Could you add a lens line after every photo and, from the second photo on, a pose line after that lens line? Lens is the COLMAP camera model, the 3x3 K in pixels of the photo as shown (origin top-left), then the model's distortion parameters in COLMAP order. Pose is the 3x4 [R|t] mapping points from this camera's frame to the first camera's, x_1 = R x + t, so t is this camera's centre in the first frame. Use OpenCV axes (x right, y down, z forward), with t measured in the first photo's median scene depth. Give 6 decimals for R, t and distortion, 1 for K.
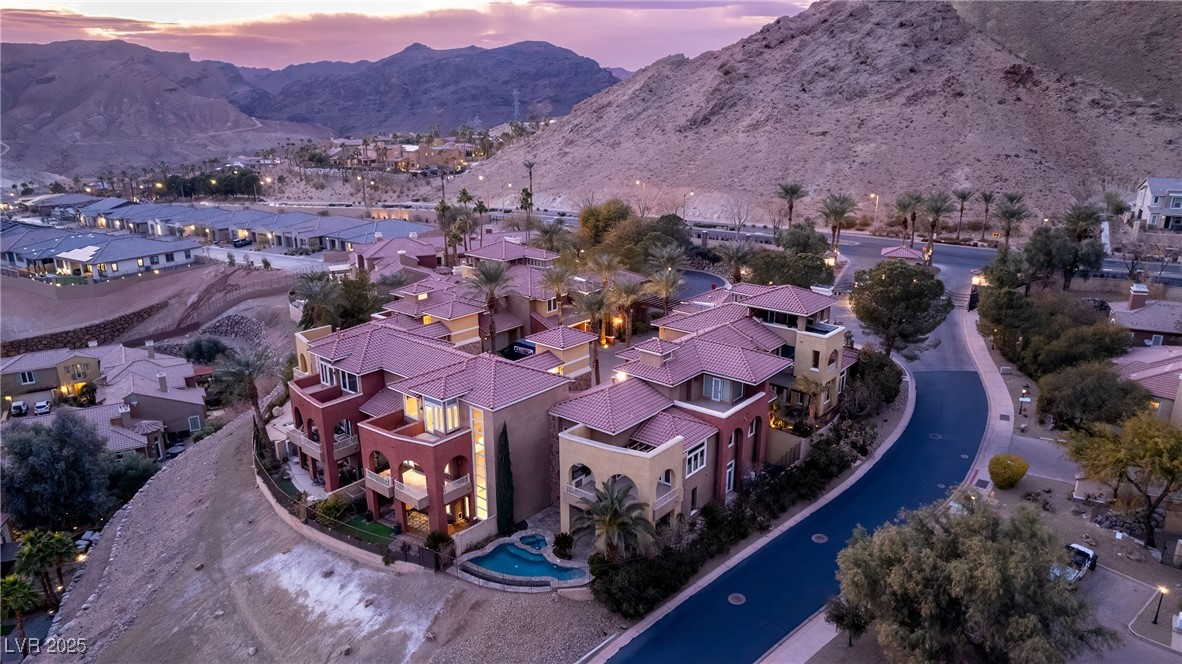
lens RADIAL K [[769.5, 0, 591.0], [0, 769.5, 332.0], [0, 0, 1]] dist [-0.059801, 0.061563]
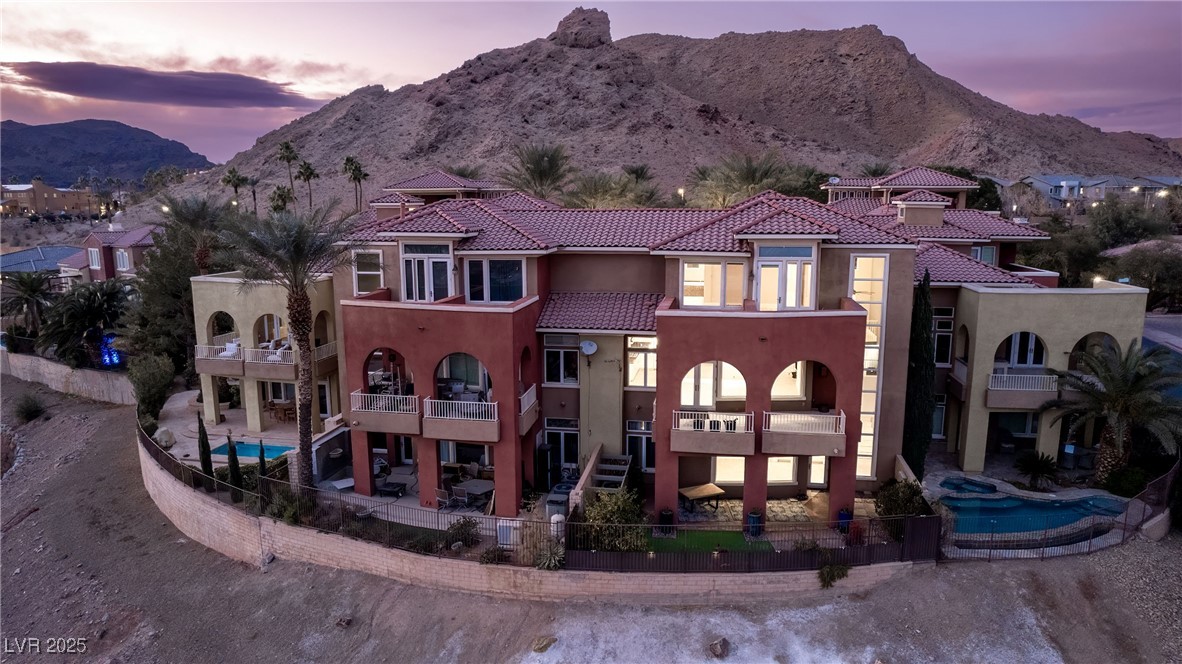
lens RADIAL K [[769.5, 0, 591.0], [0, 769.5, 332.0], [0, 0, 1]] dist [-0.059801, 0.061563]
pose [[0.869717, -0.085024, 0.486173, -0.142076], [0.144903, 0.985627, -0.086846, 0.041961], [-0.471801, 0.145979, 0.869537, 0.155111]]
